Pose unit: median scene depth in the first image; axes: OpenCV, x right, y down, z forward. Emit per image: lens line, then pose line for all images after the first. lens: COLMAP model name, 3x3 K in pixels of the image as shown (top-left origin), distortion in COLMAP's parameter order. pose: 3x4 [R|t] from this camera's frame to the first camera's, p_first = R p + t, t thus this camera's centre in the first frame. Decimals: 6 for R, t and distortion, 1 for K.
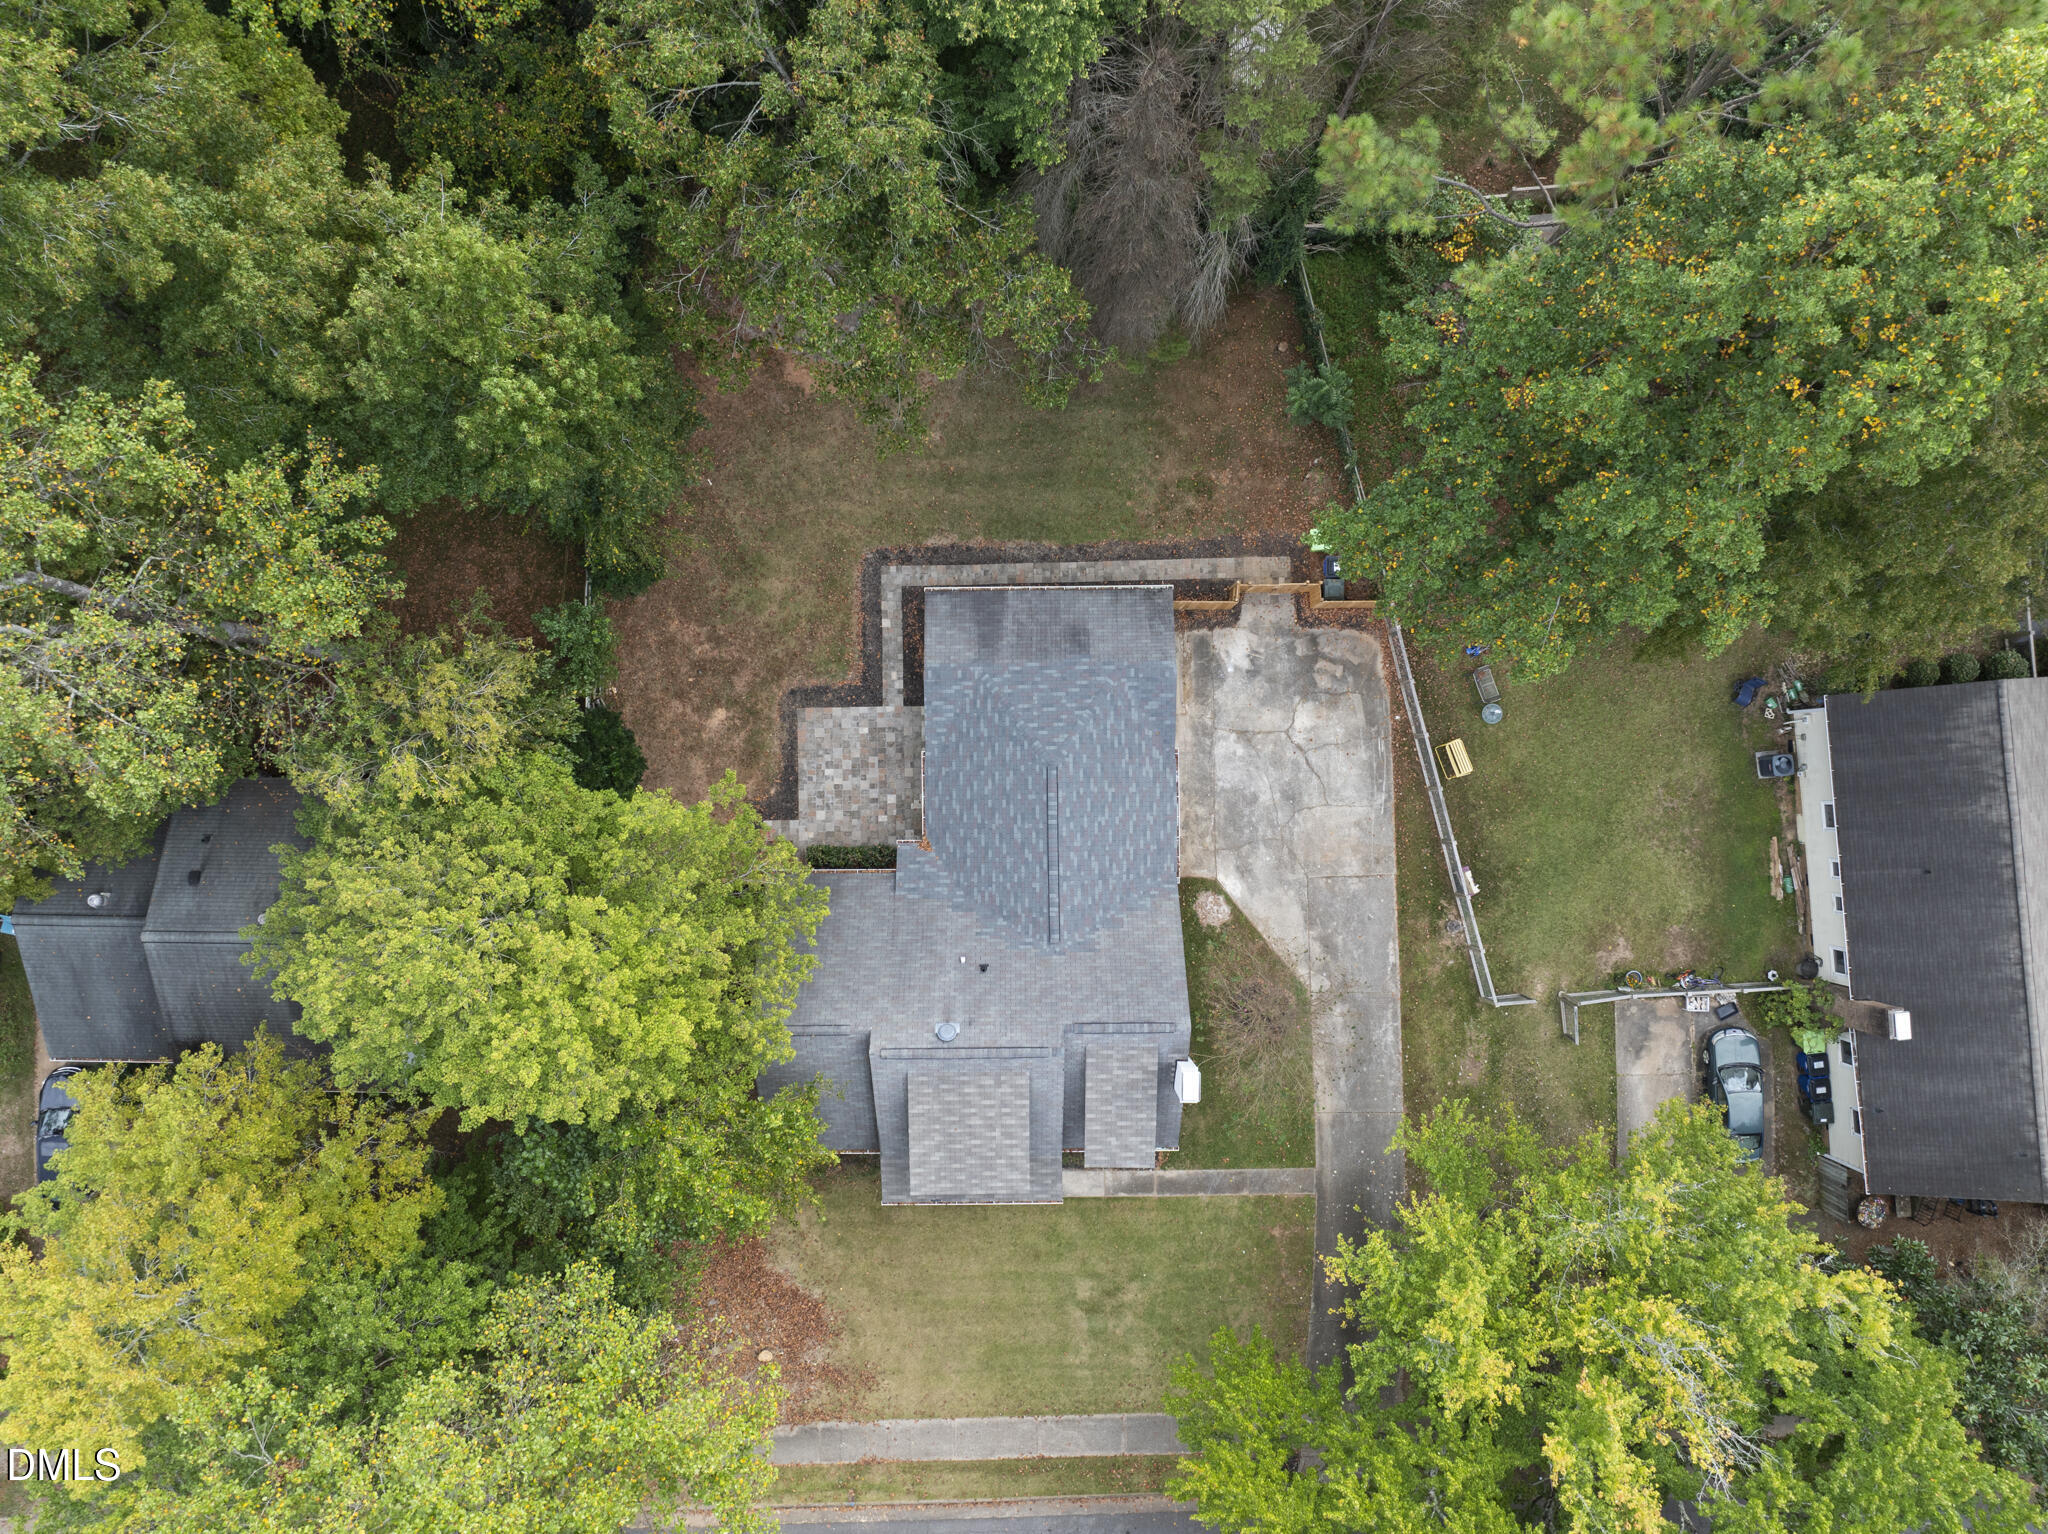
lens RADIAL K [[1439.4, 0, 1035.9], [0, 1439.4, 754.9], [0, 0, 1]] dist [-0.038609, 0.008335]
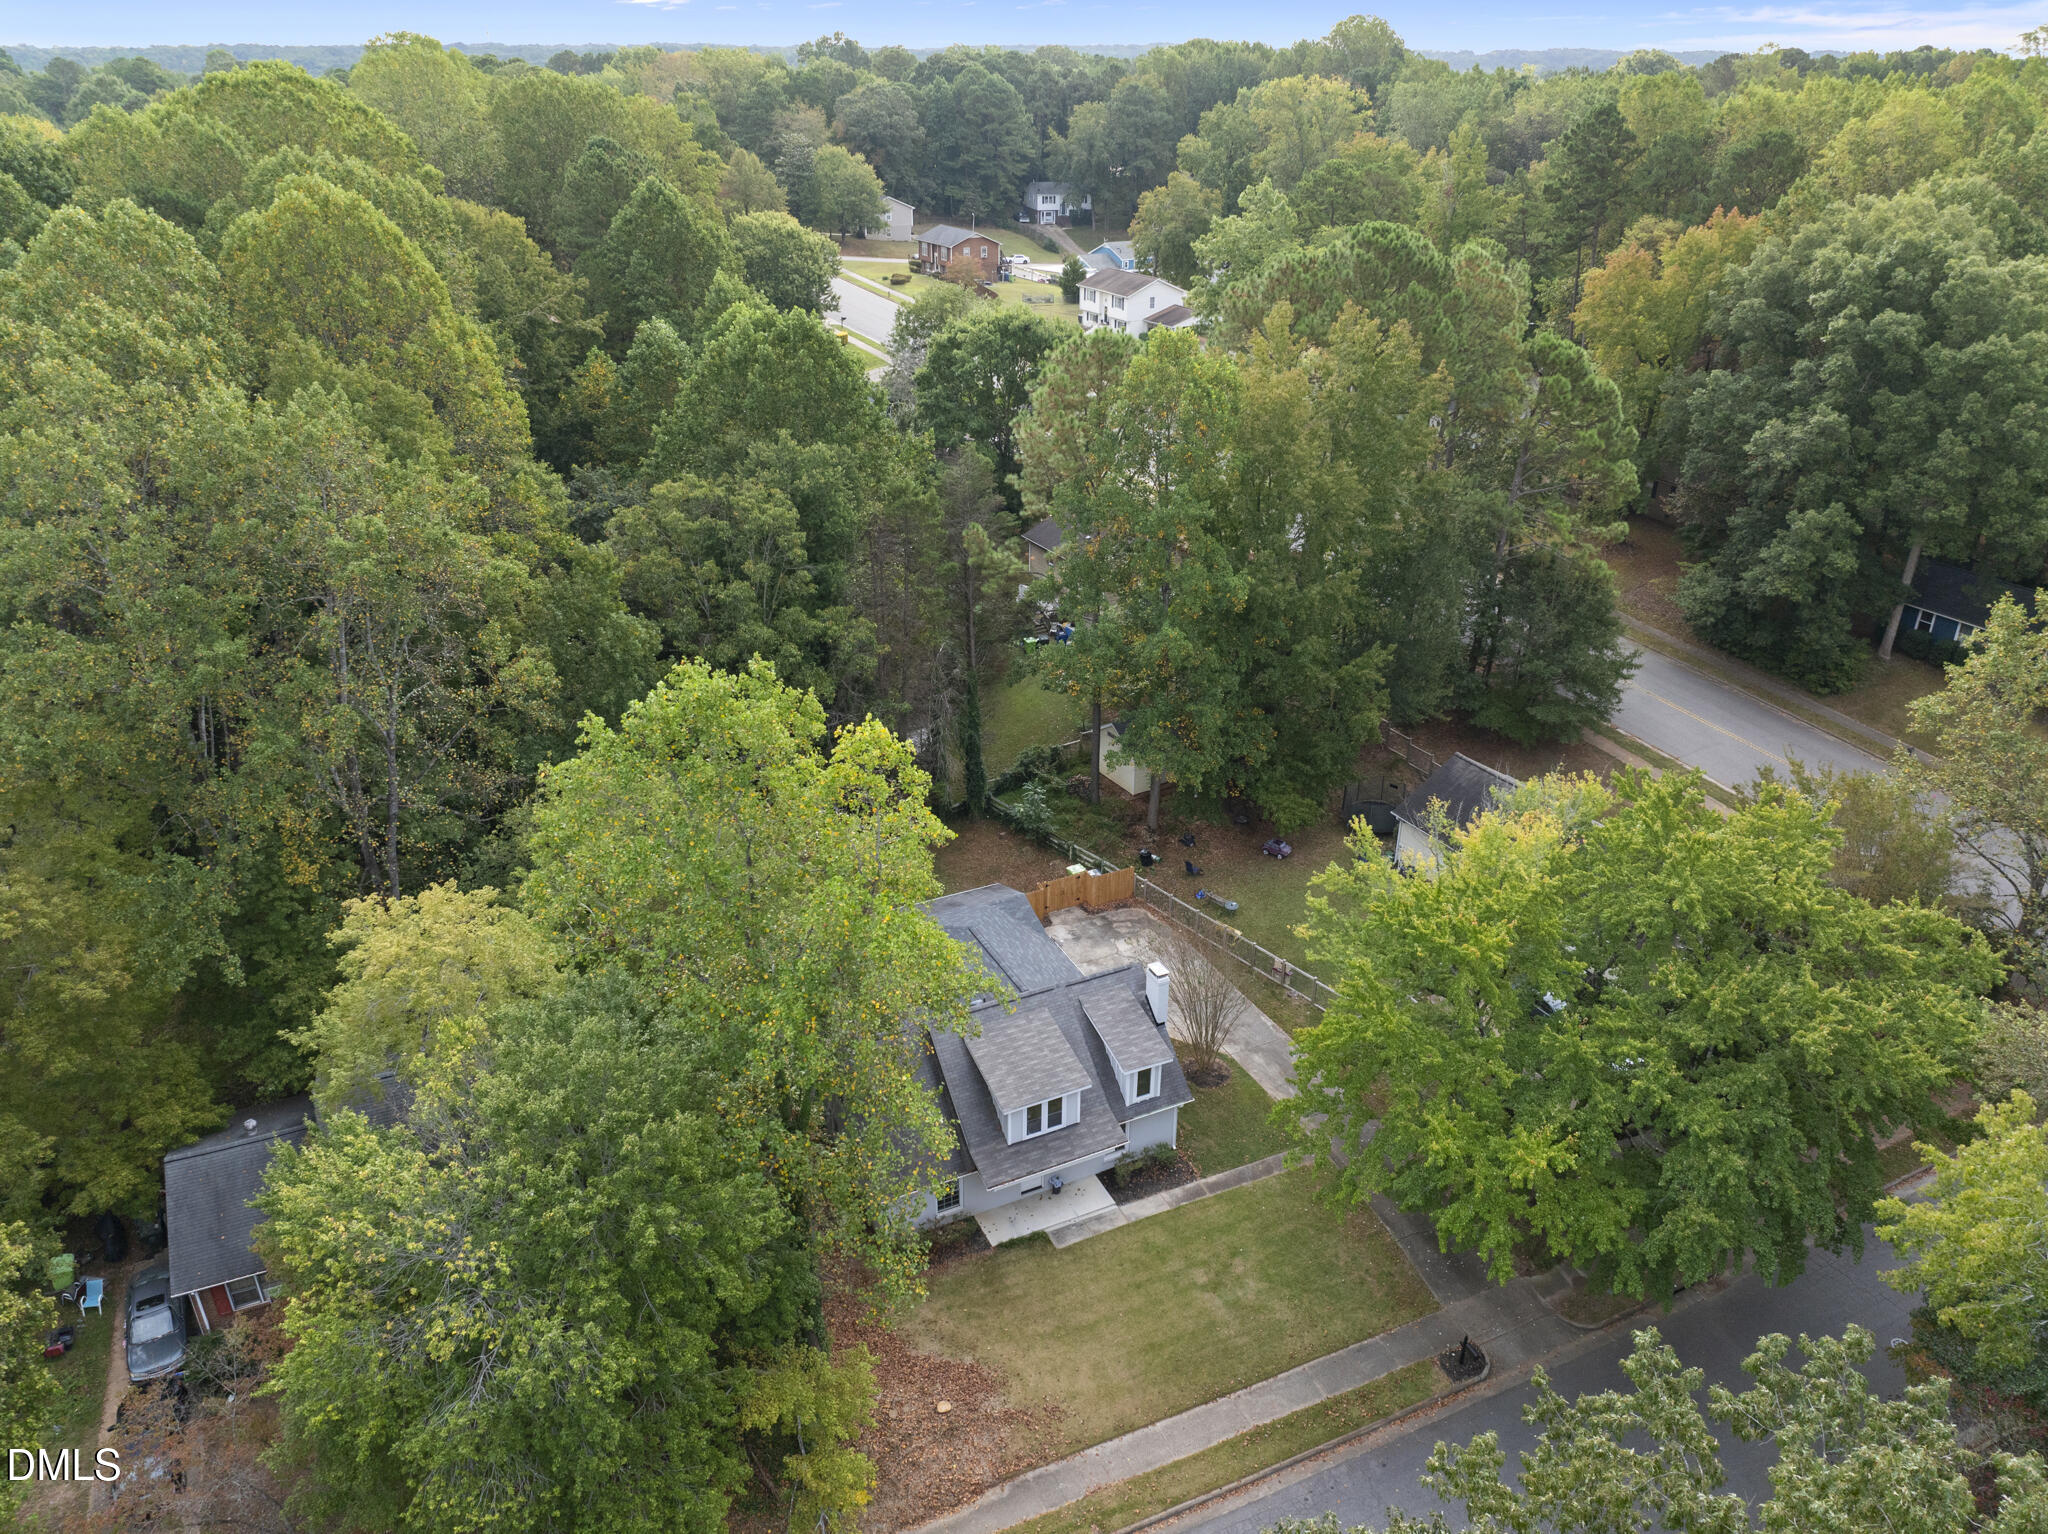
lens RADIAL K [[1439.4, 0, 1035.9], [0, 1439.4, 756.4], [0, 0, 1]] dist [-0.038609, 0.008335]
pose [[0.902022, -0.197715, 0.383752, -0.405154], [0.431691, 0.414261, -0.801268, 1.009662], [-0.000551, 0.888424, 0.459024, 0.176559]]
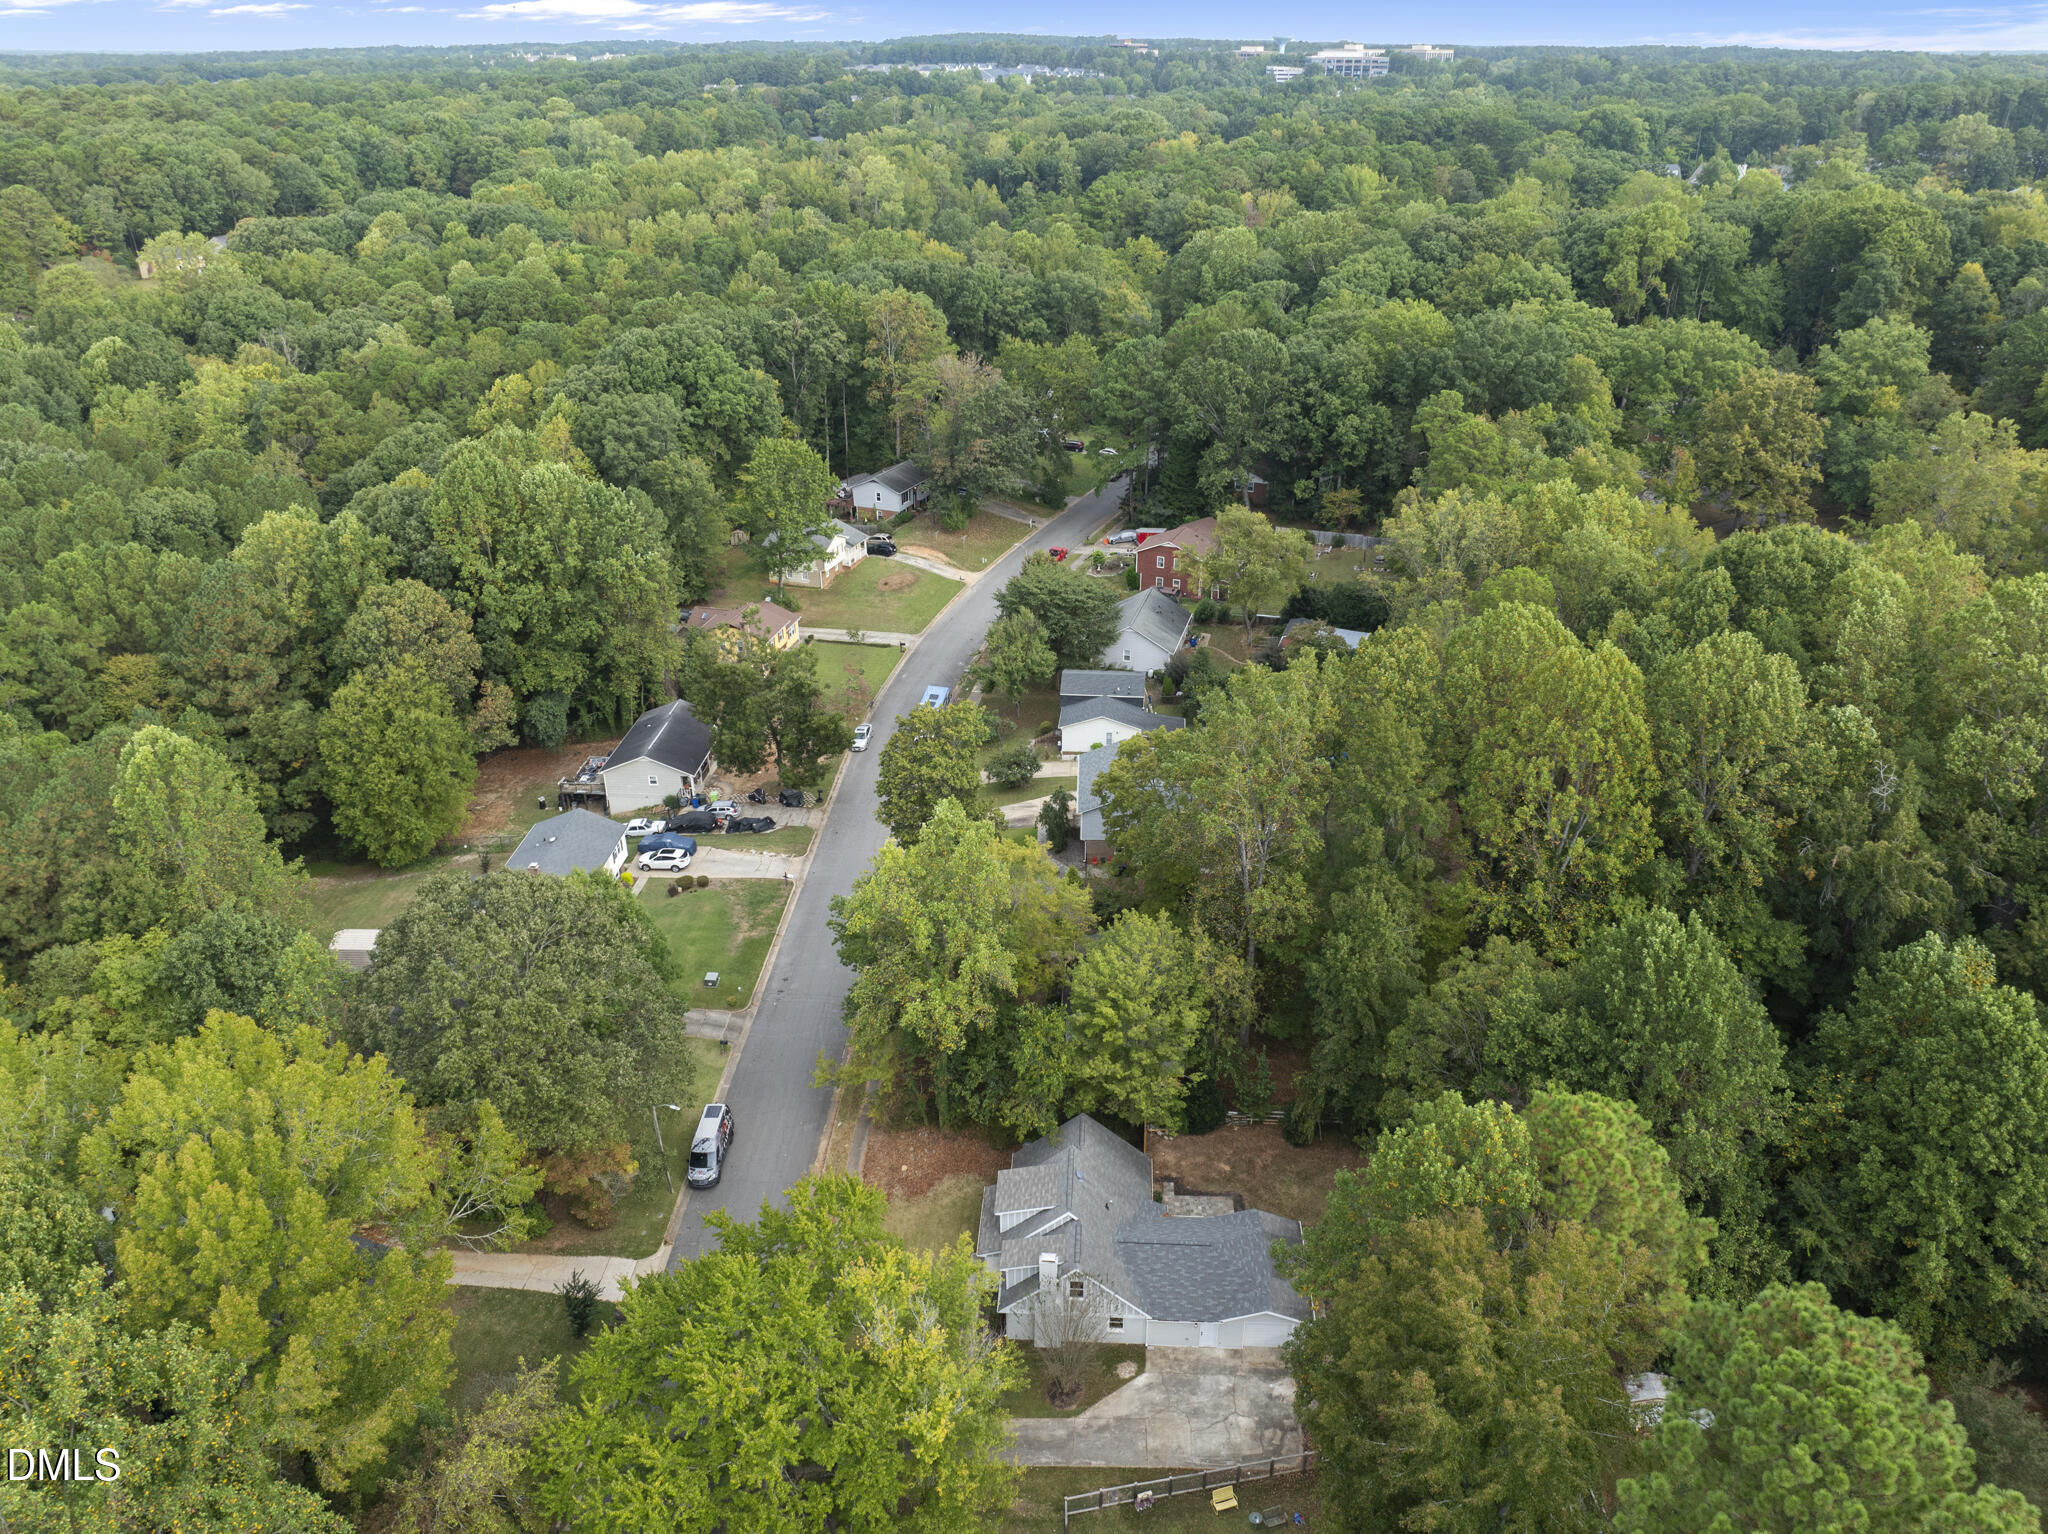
lens RADIAL K [[1439.4, 0, 1026.2], [0, 1439.4, 778.0], [0, 0, 1]] dist [-0.038609, 0.008335]
pose [[-0.063890, 0.448404, -0.891545, 1.310422], [-0.997714, -0.008996, 0.066974, 0.119059], [0.022011, 0.893786, 0.447954, -0.368601]]
